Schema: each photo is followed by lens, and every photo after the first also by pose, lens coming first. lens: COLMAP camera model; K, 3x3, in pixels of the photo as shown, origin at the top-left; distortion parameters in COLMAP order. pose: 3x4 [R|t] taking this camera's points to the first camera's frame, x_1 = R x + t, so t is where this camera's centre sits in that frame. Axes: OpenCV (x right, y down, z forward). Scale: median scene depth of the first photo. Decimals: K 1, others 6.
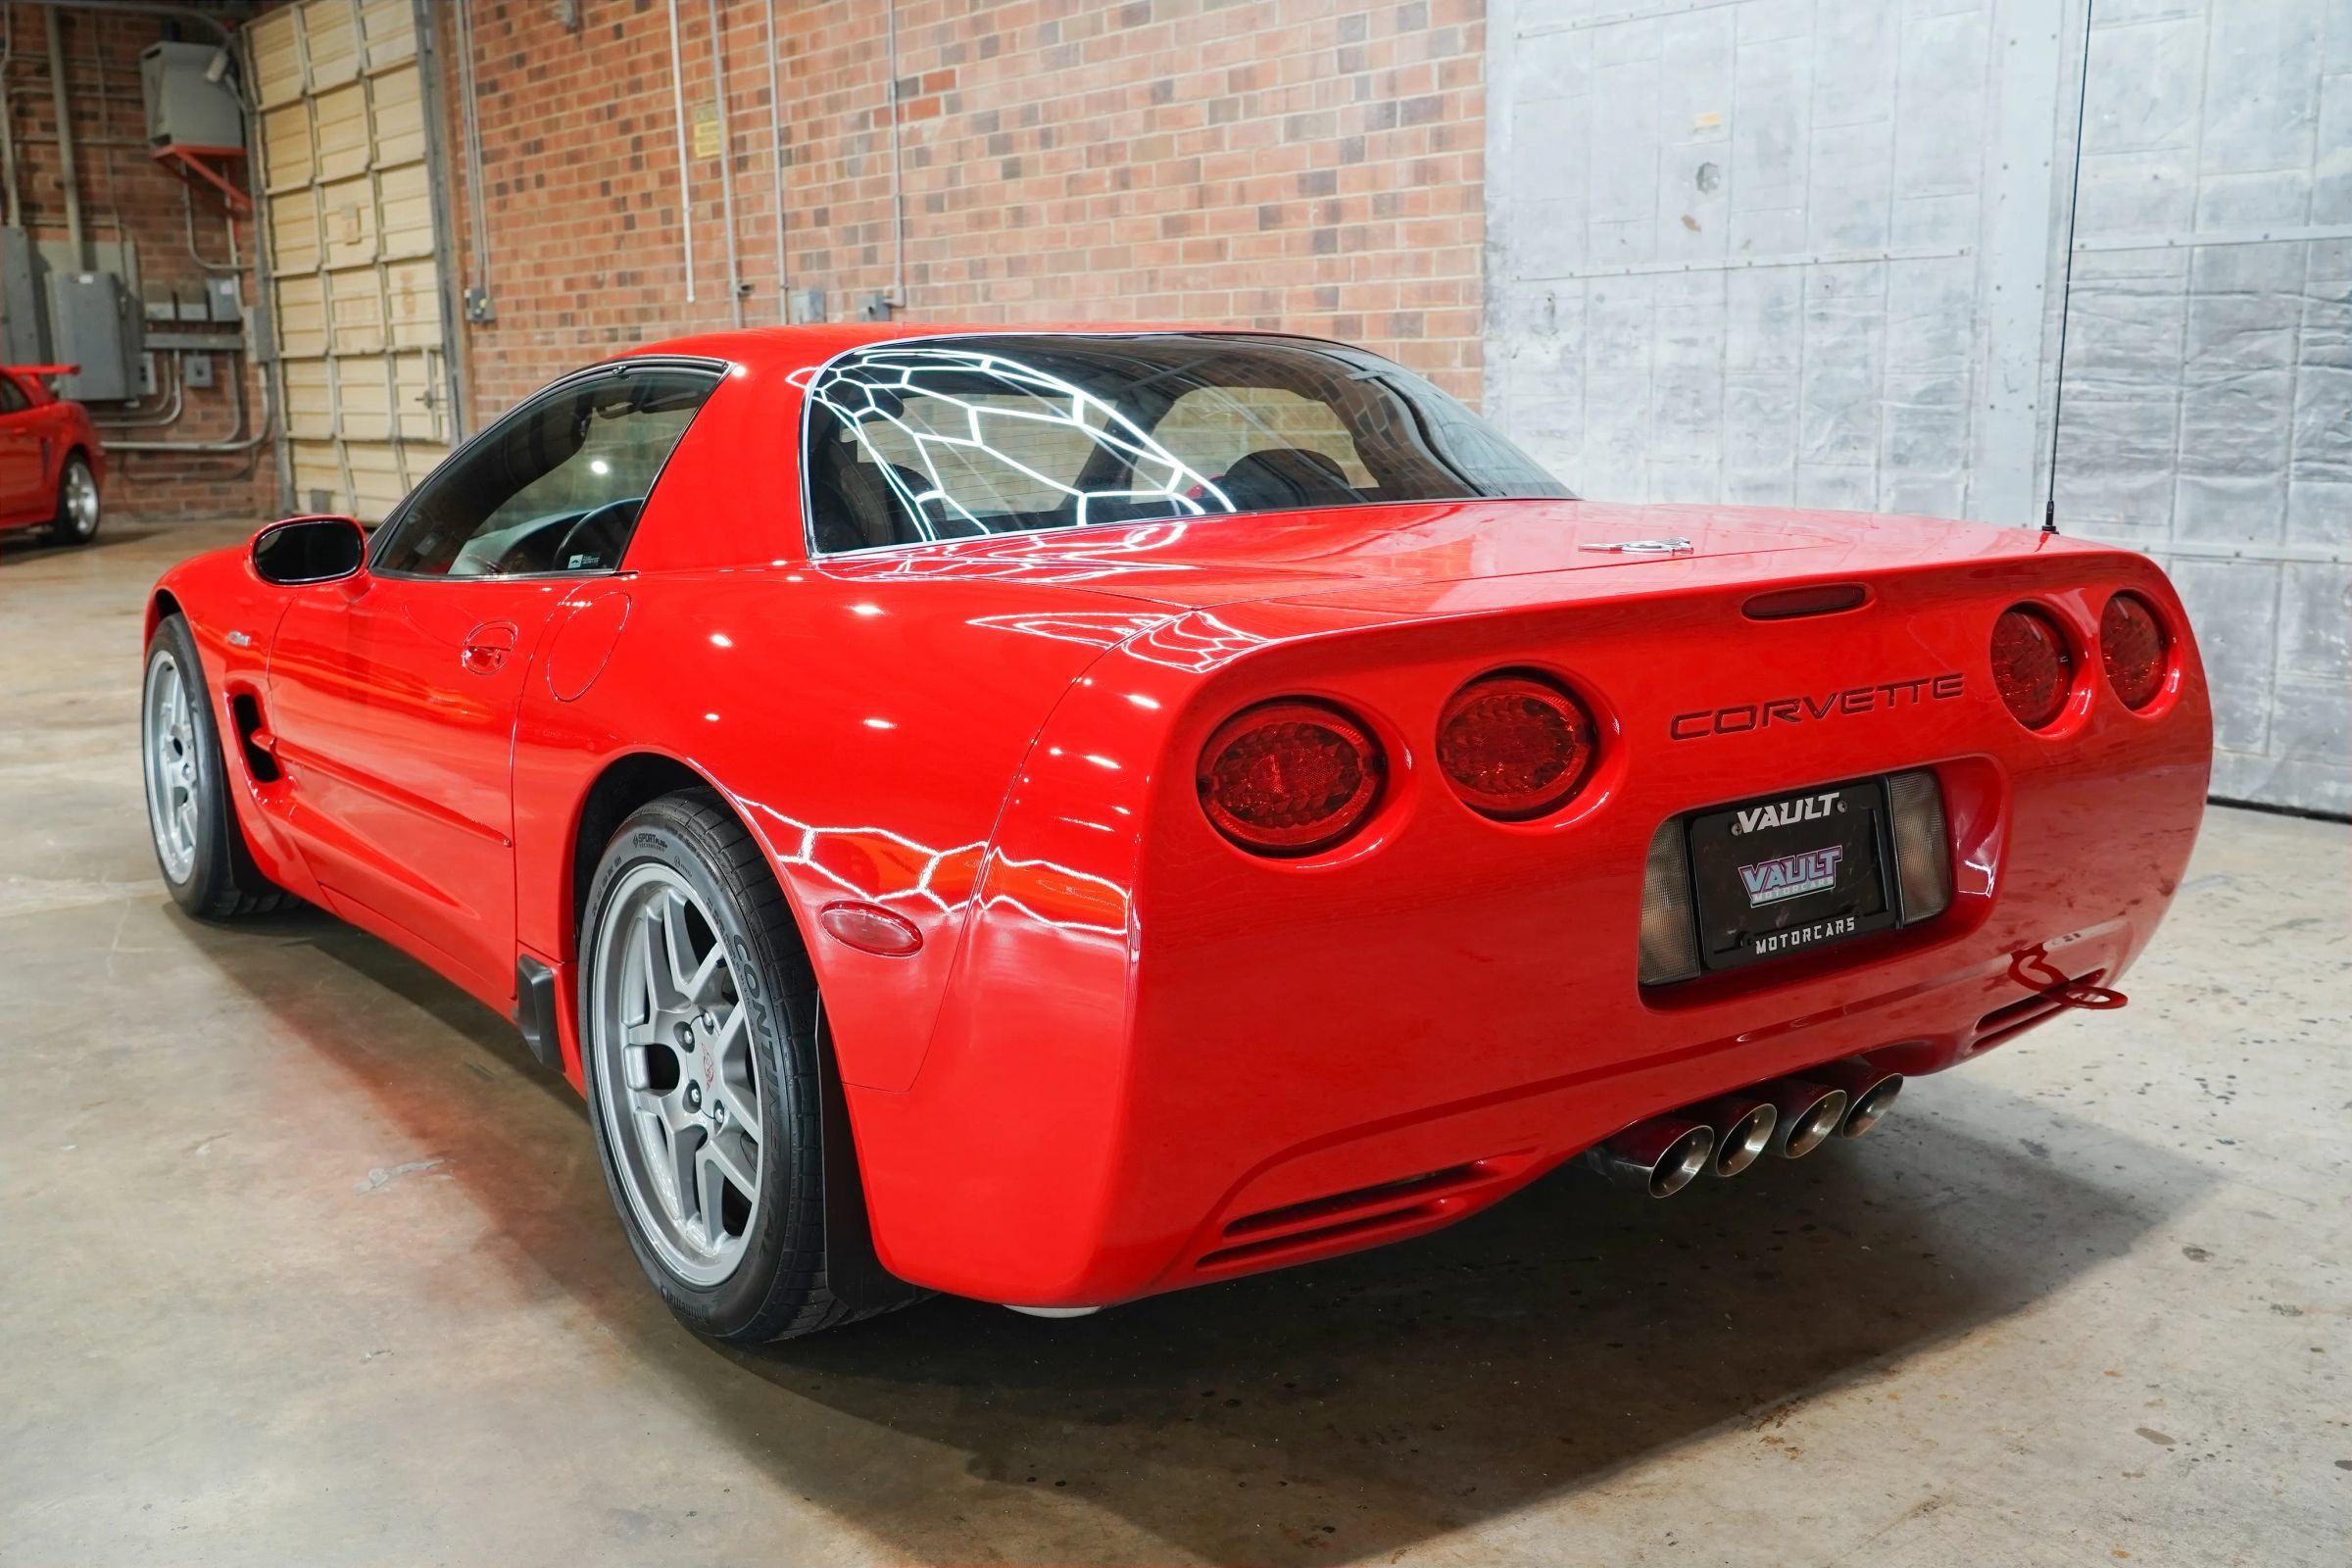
lens RADIAL K [[2201.2, 0, 1182.7], [0, 2201.2, 784.3], [0, 0, 1]] dist [0.041155, -0.021097]
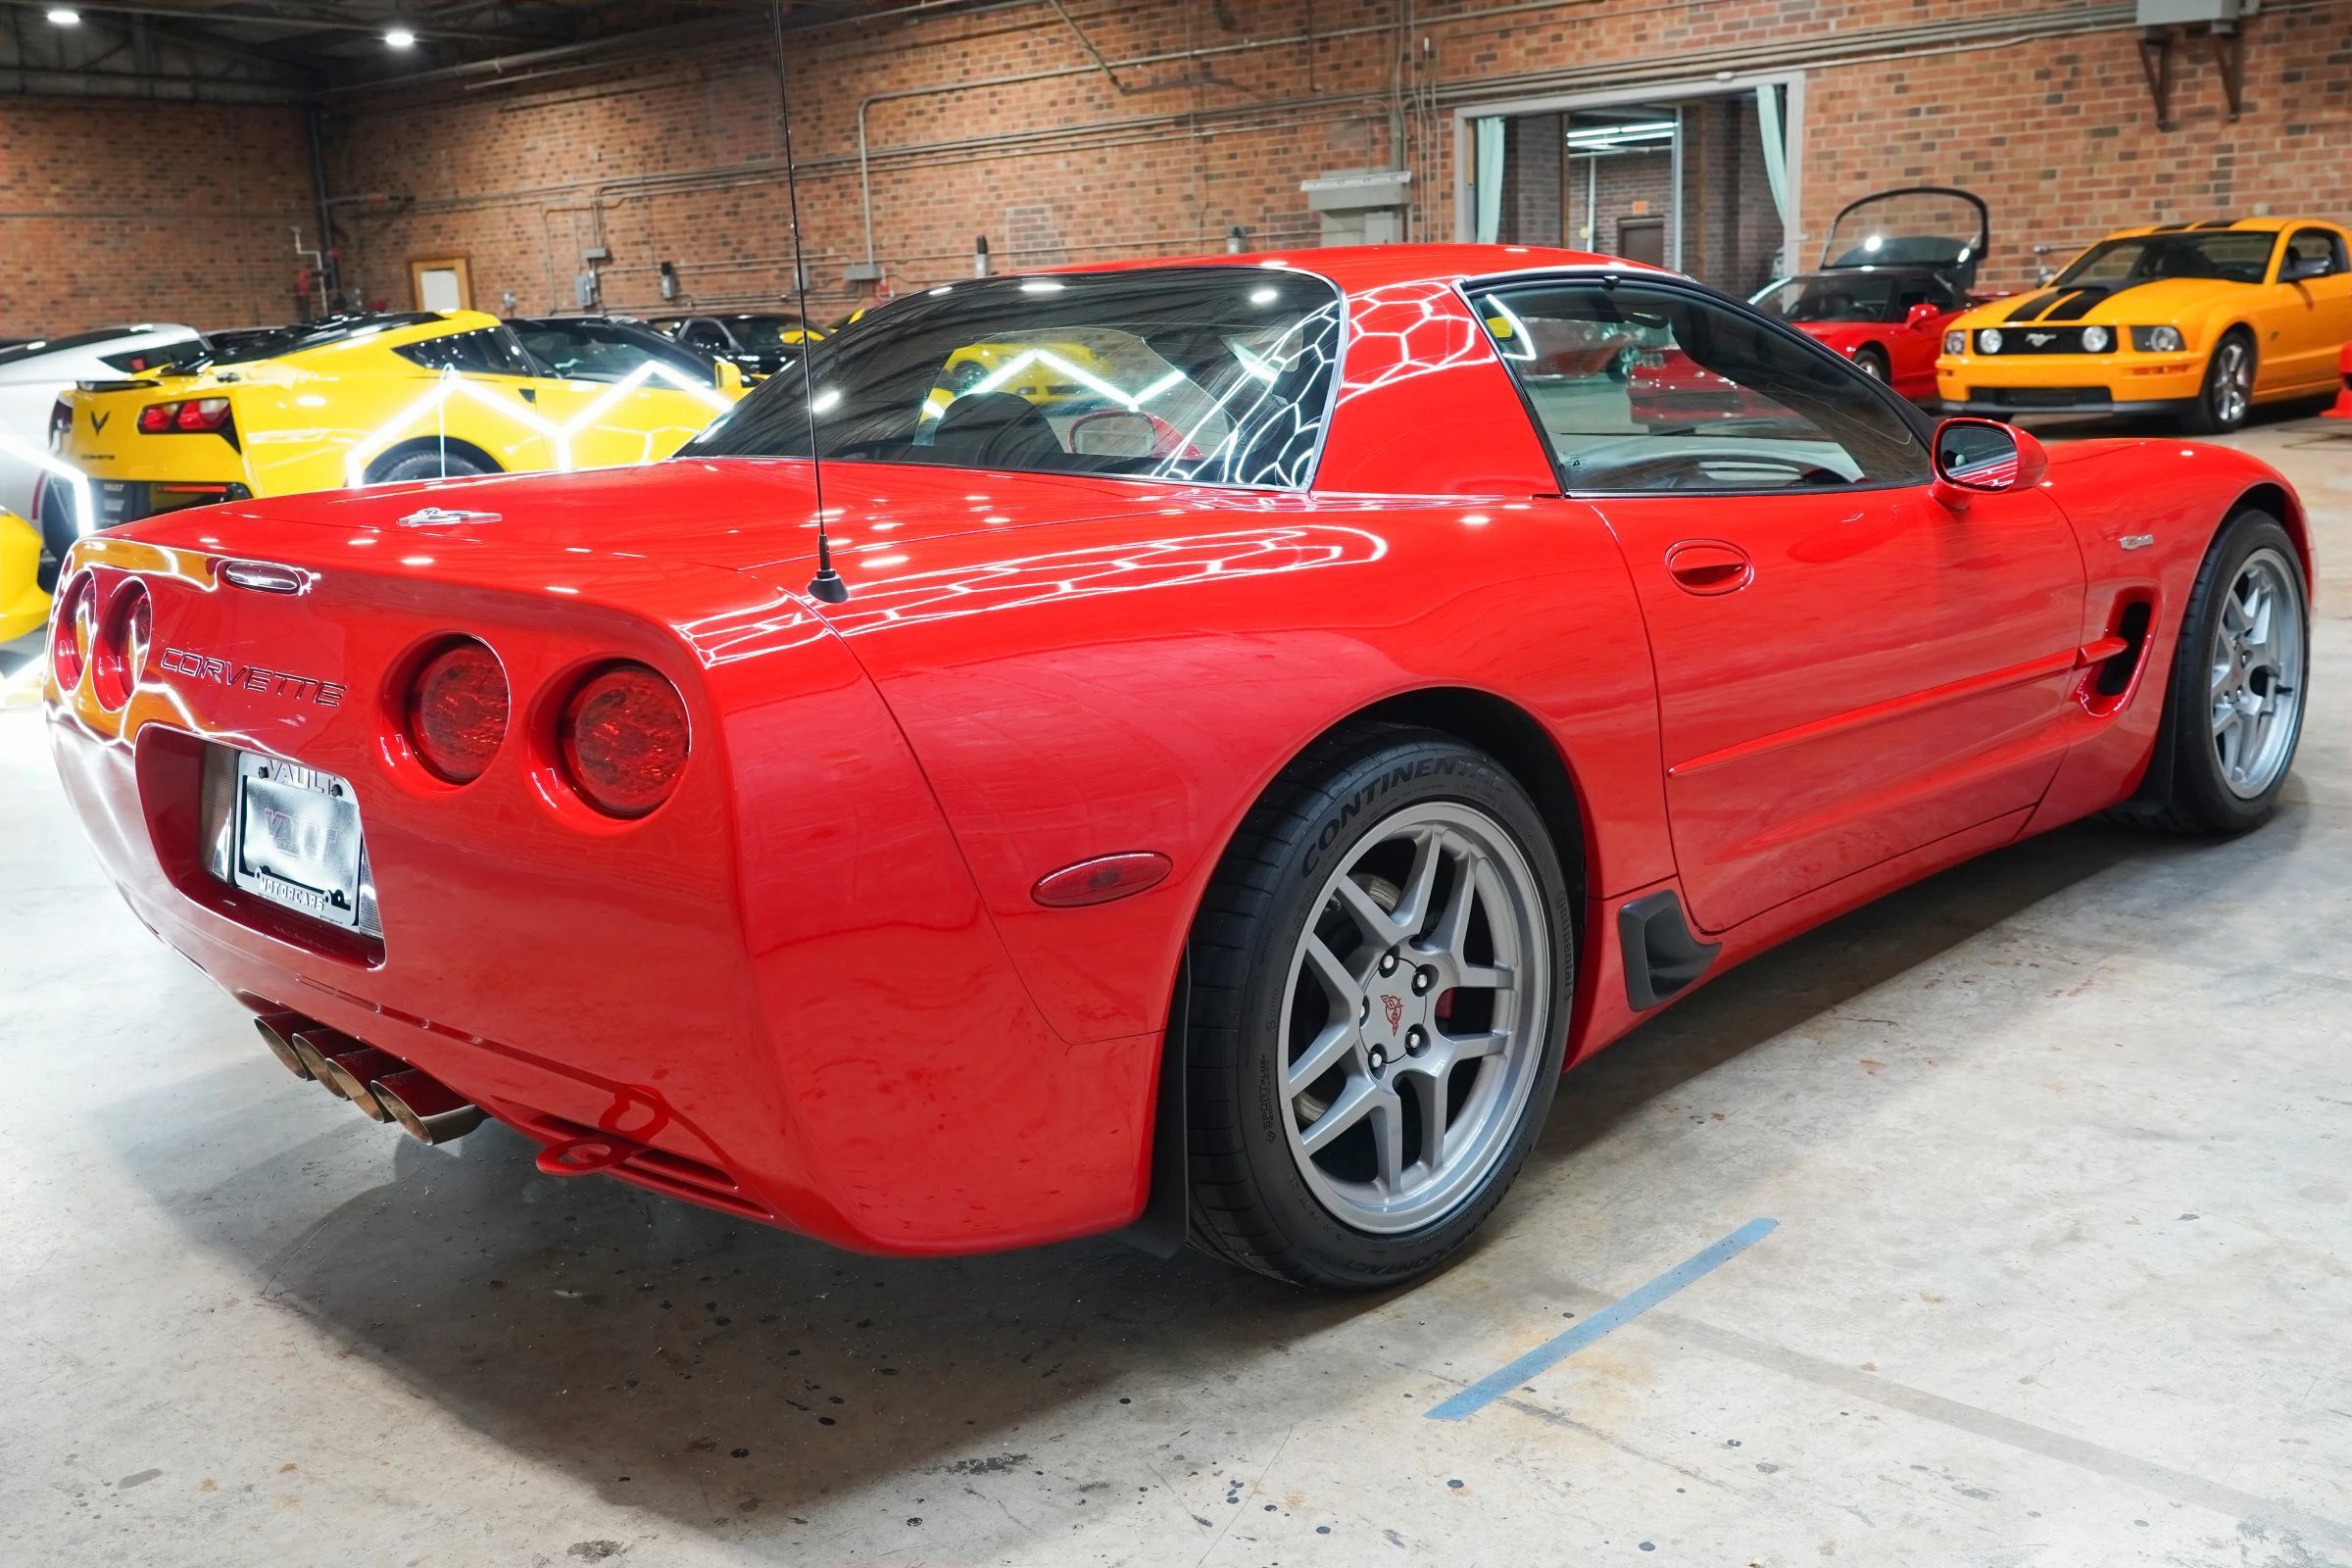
lens RADIAL K [[2201.2, 0, 1182.7], [0, 2201.2, 784.3], [0, 0, 1]] dist [0.041155, -0.021097]
pose [[0.165628, 0.225039, -0.960169, 0.463496], [-0.146298, 0.968450, 0.201744, -0.088035], [0.975277, 0.107057, 0.193325, 0.411755]]
